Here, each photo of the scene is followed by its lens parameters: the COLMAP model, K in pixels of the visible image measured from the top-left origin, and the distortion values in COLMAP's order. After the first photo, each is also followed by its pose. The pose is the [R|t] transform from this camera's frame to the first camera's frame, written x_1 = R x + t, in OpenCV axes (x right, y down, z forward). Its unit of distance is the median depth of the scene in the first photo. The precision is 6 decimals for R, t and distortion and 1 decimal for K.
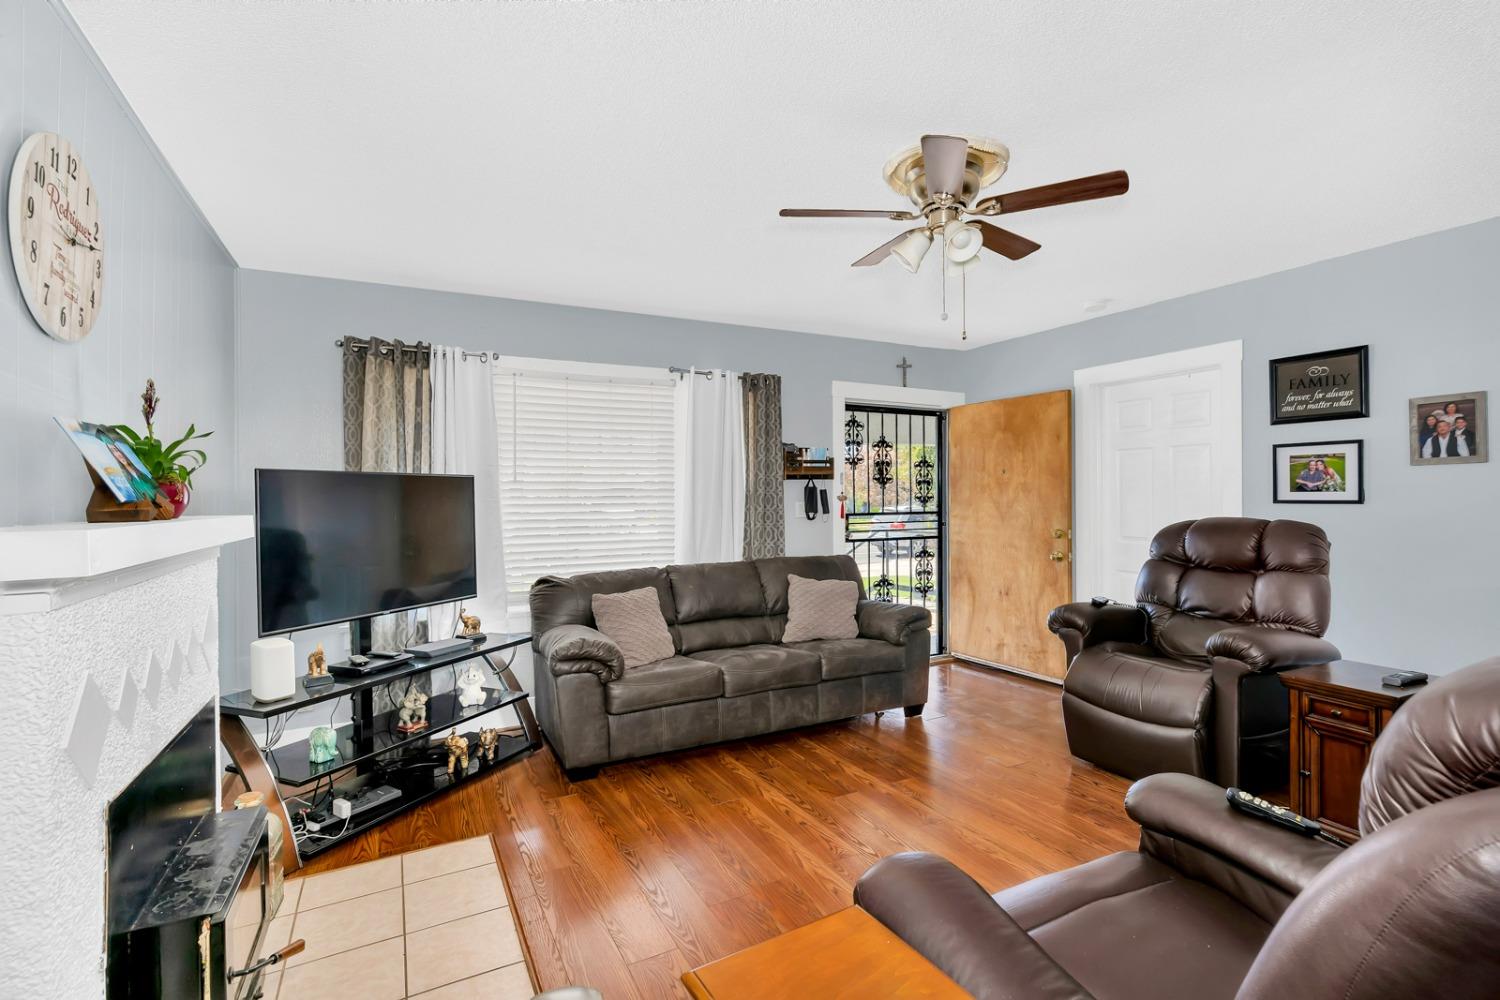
lens RADIAL K [[692.3, 0, 749.3], [0, 692.3, 499.9], [0, 0, 1]] dist [-0.005256, 0.000190]
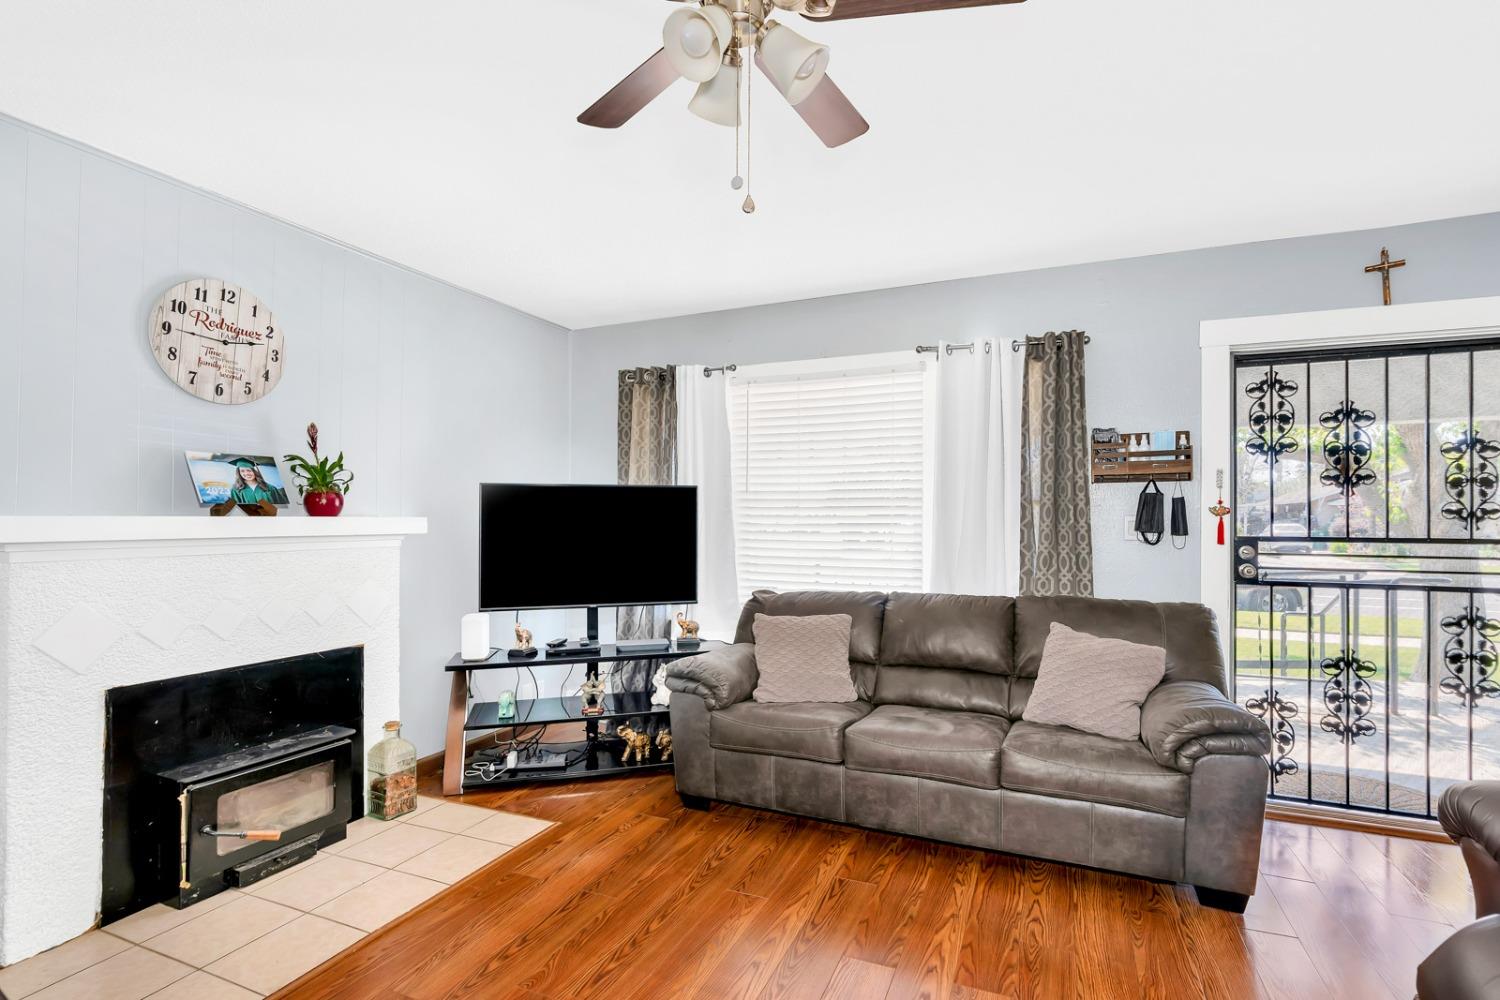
lens RADIAL K [[692.3, 0, 761.7], [0, 692.3, 513.5], [0, 0, 1]] dist [-0.005256, 0.000190]
pose [[0.642132, 0.006017, -0.766570, 0.403777], [-0.010572, 0.999944, -0.001007, 0.005197], [0.766521, 0.008751, 0.642159, 0.356484]]
